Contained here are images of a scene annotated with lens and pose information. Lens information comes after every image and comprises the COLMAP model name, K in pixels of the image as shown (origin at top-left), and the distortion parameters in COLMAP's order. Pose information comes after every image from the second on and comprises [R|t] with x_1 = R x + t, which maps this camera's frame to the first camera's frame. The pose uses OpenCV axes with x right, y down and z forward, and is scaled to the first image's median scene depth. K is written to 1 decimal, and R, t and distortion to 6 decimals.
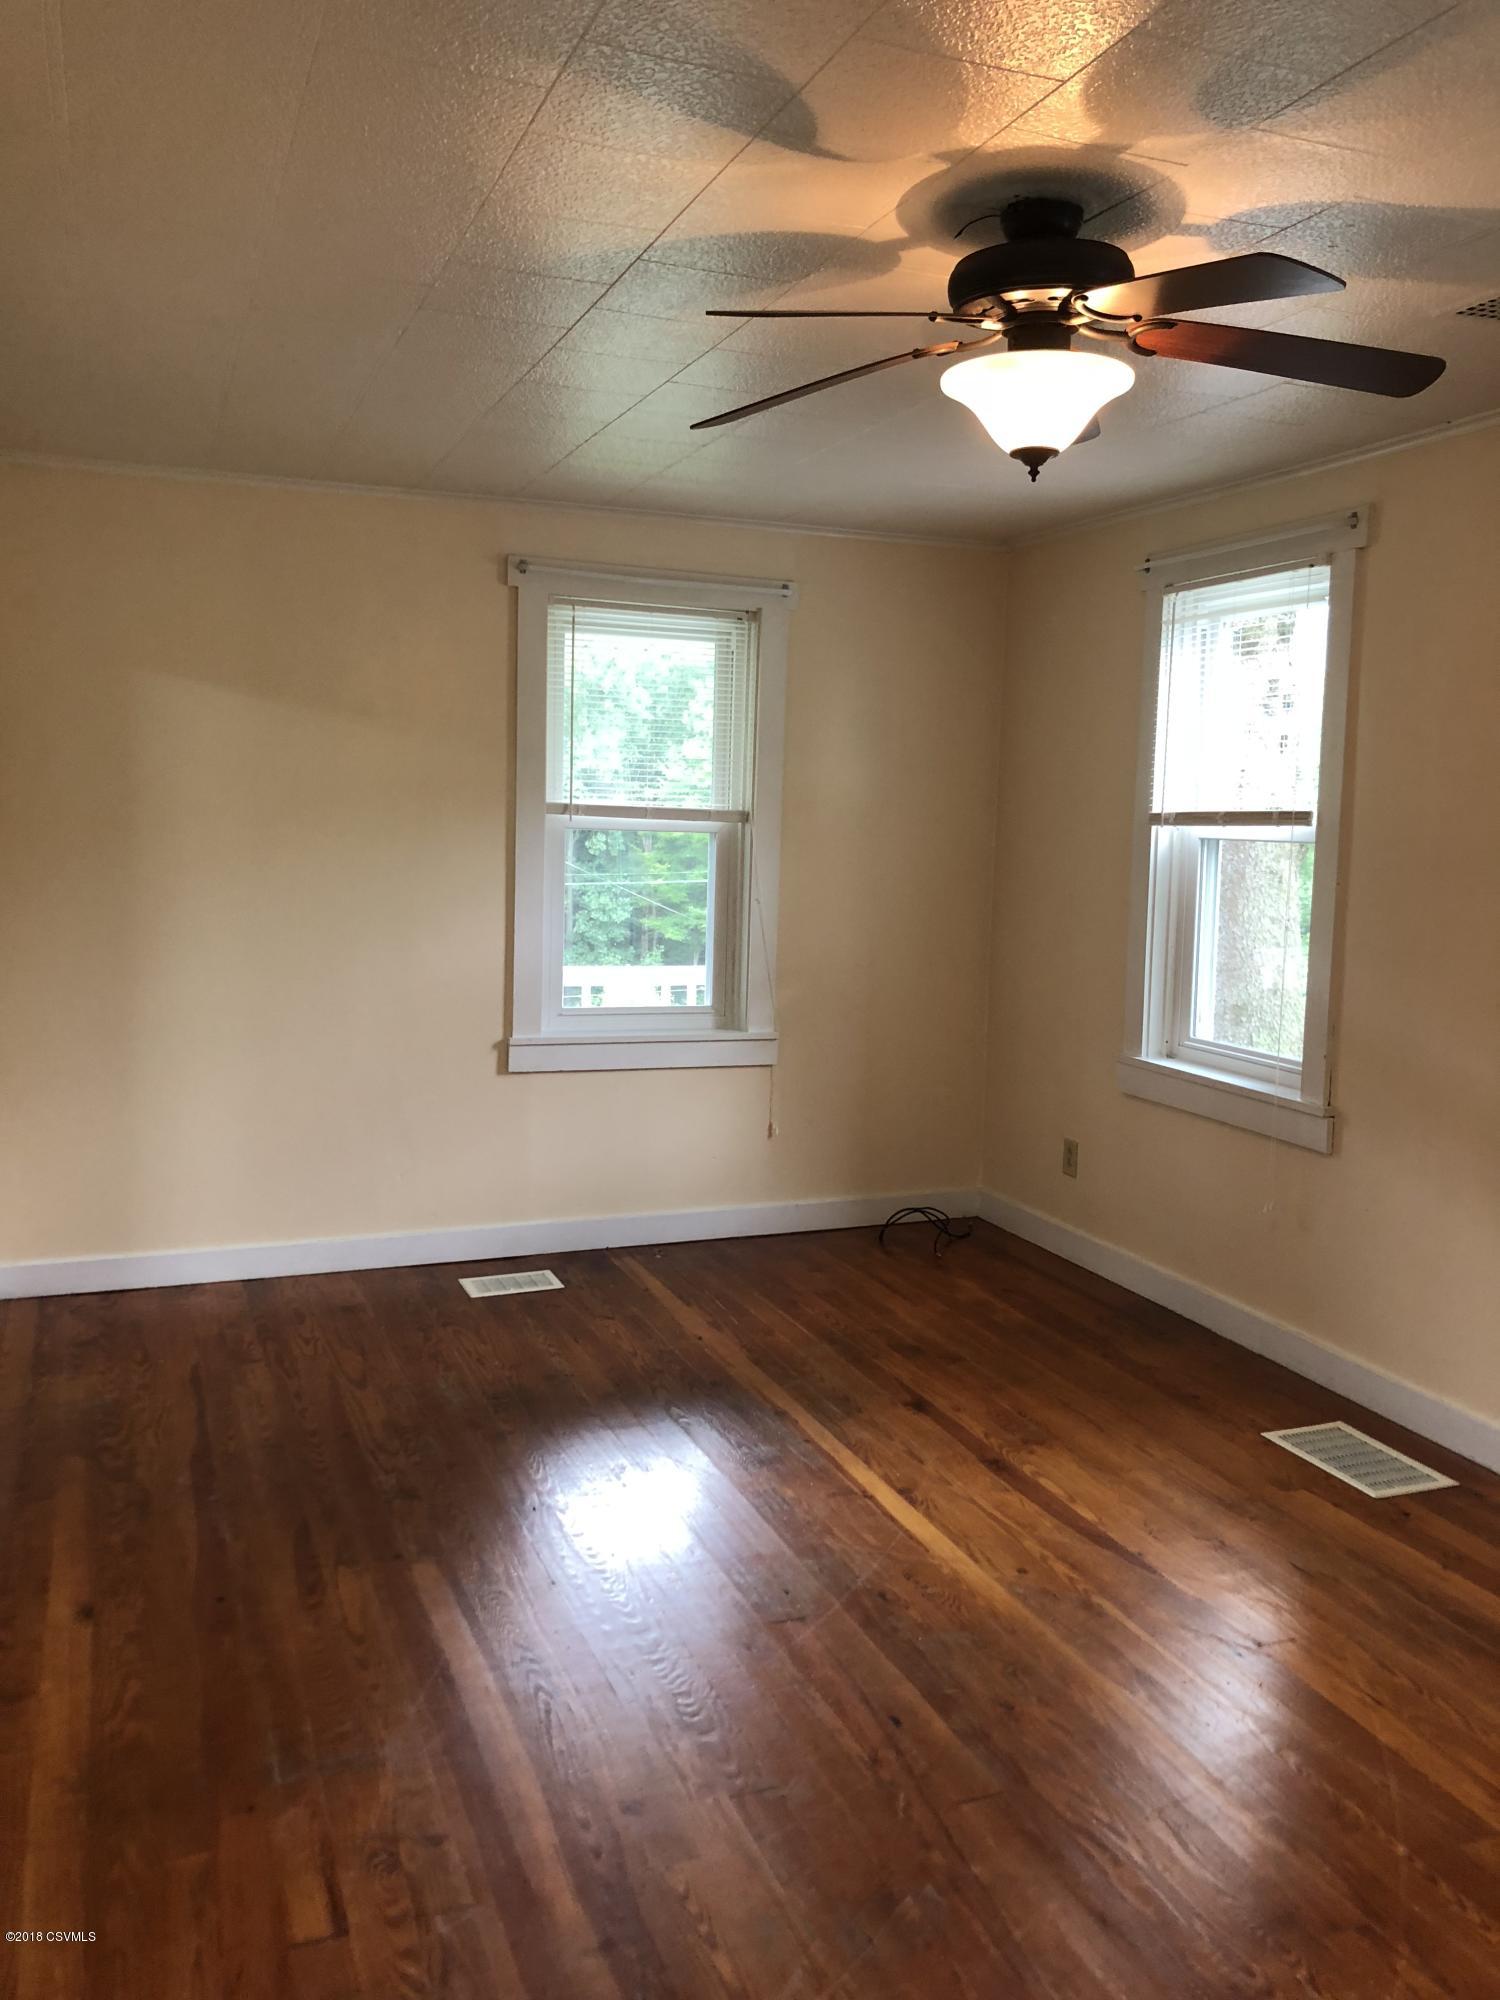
lens RADIAL K [[1623.0, 0, 754.4], [0, 1623.0, 991.5], [0, 0, 1]] dist [0.025289, -0.015045]
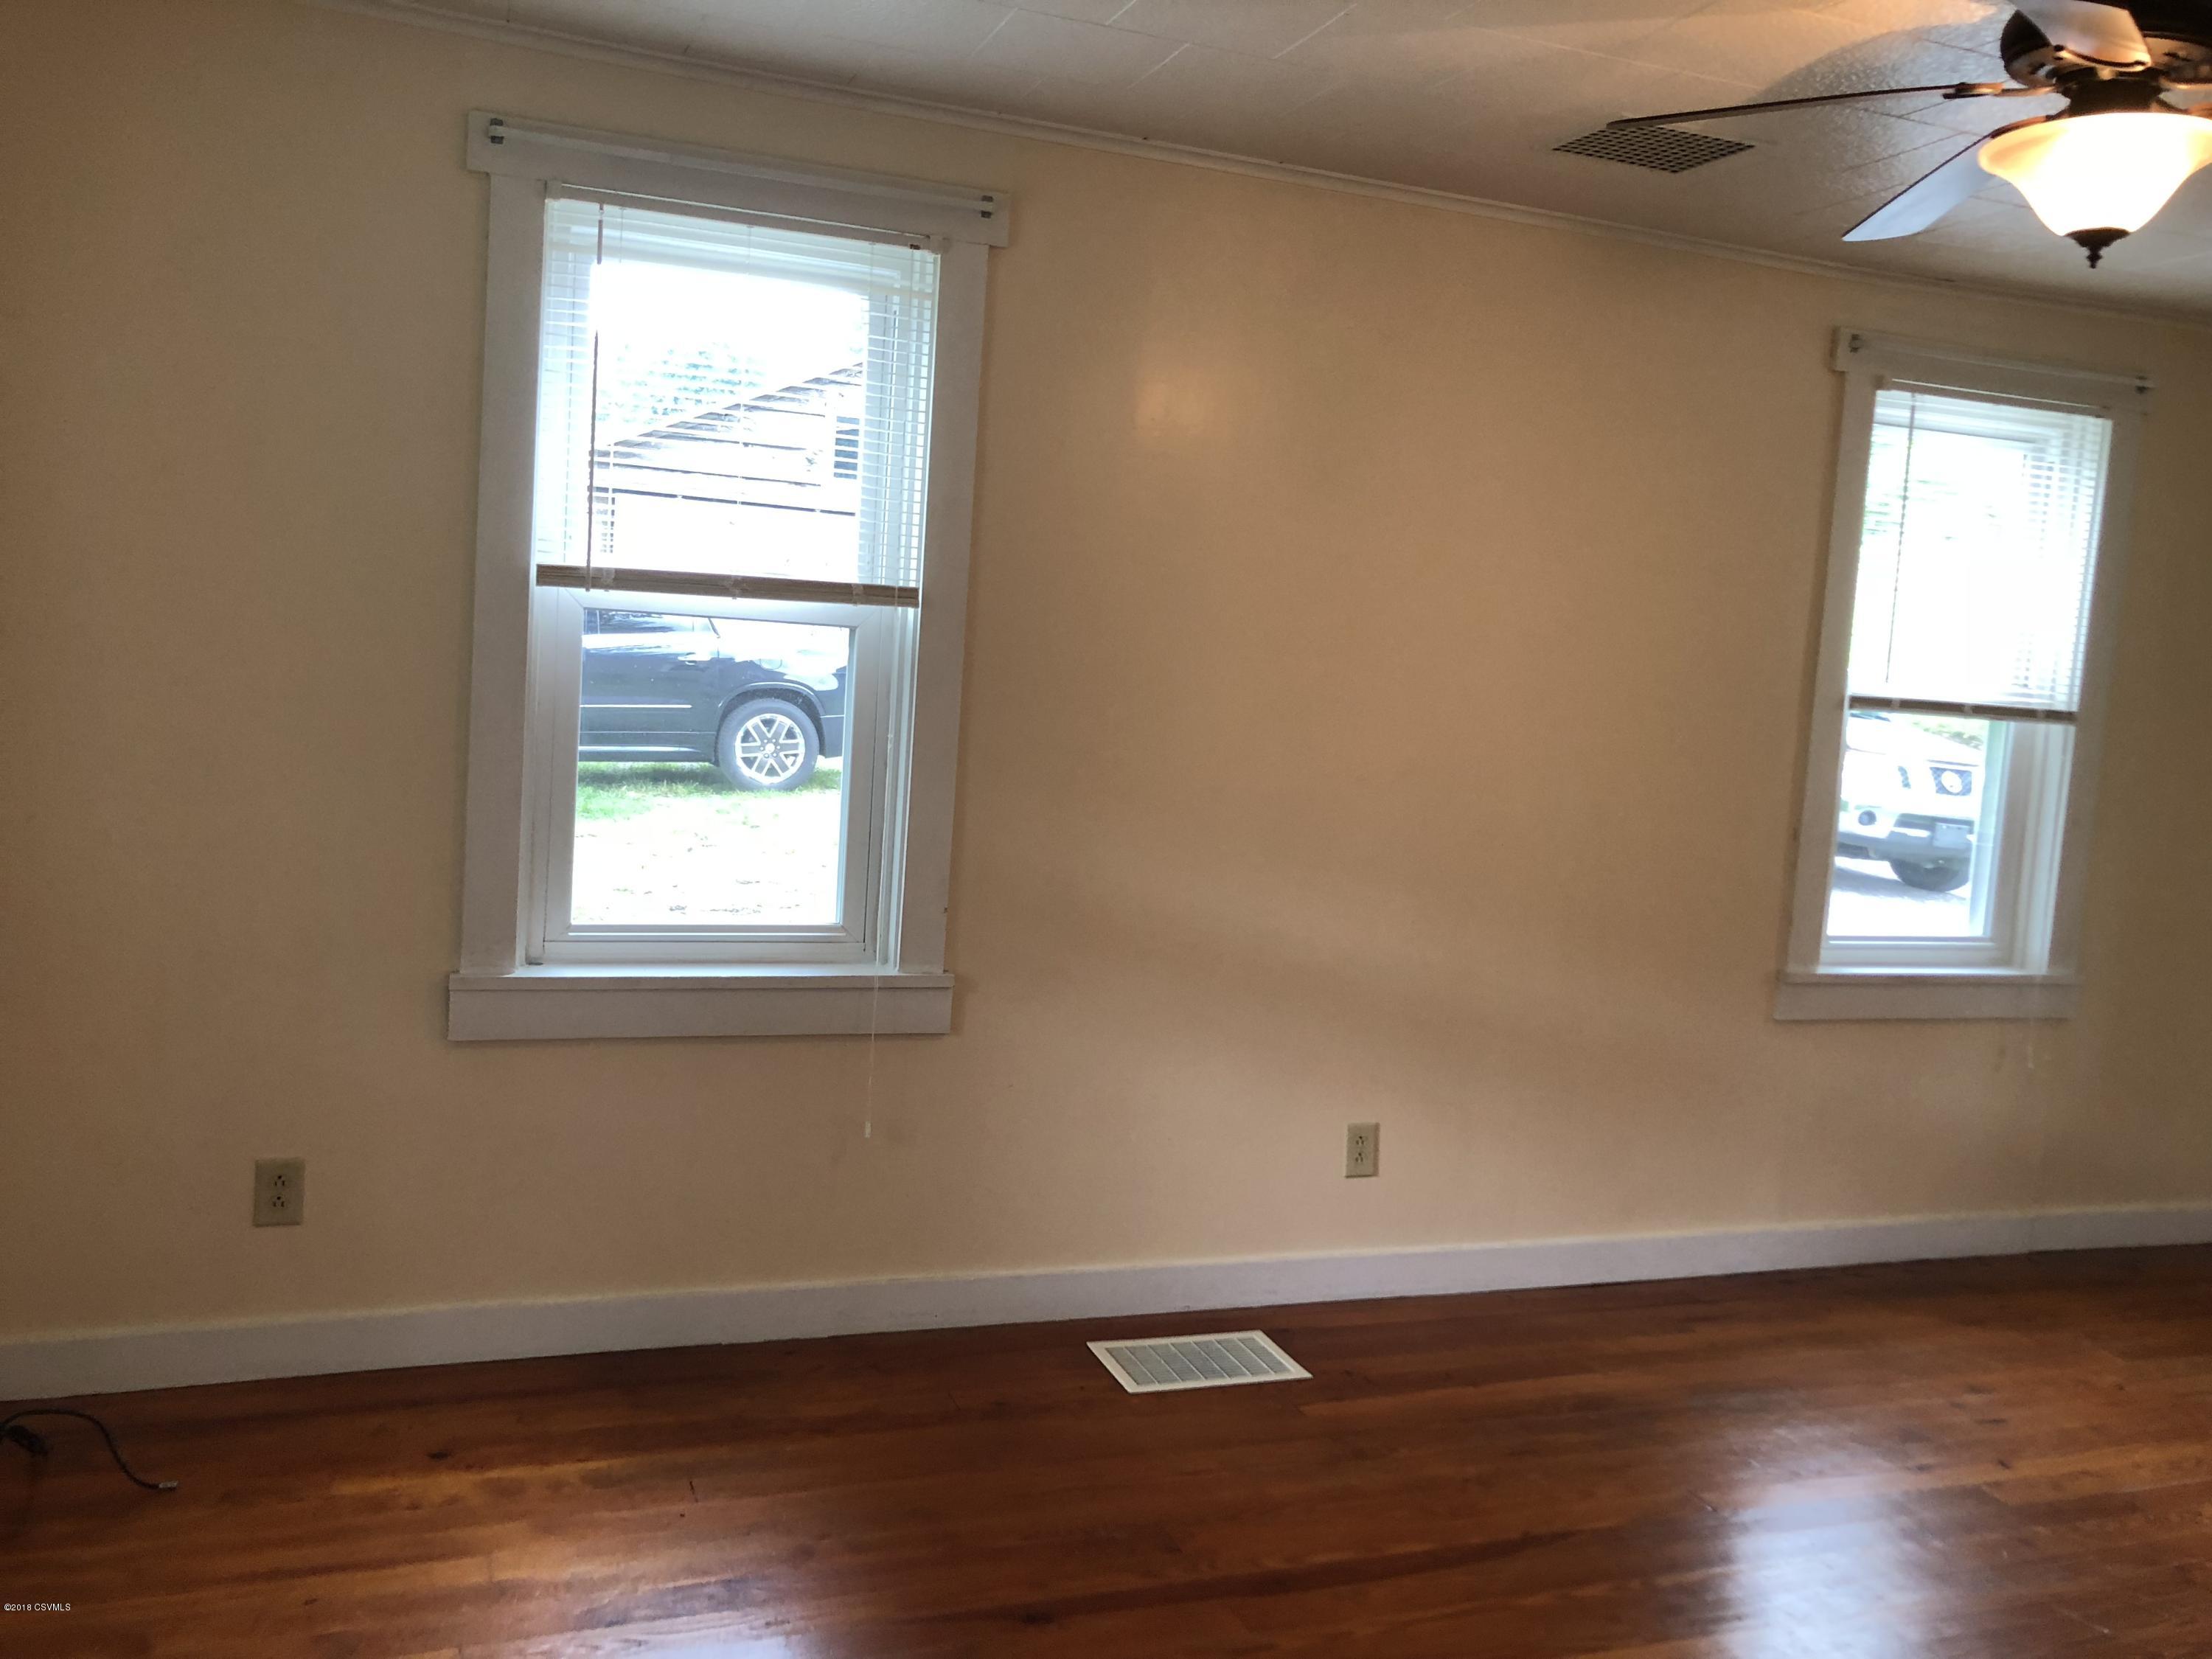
lens RADIAL K [[1795.0, 0, 1095.6], [0, 1795.0, 837.4], [0, 0, 1]] dist [0.025289, -0.015045]
pose [[0.031005, -0.122770, 0.991951, -0.500418], [0.050762, 0.991341, 0.121108, -0.097093], [-0.998229, 0.046598, 0.036969, 0.935209]]
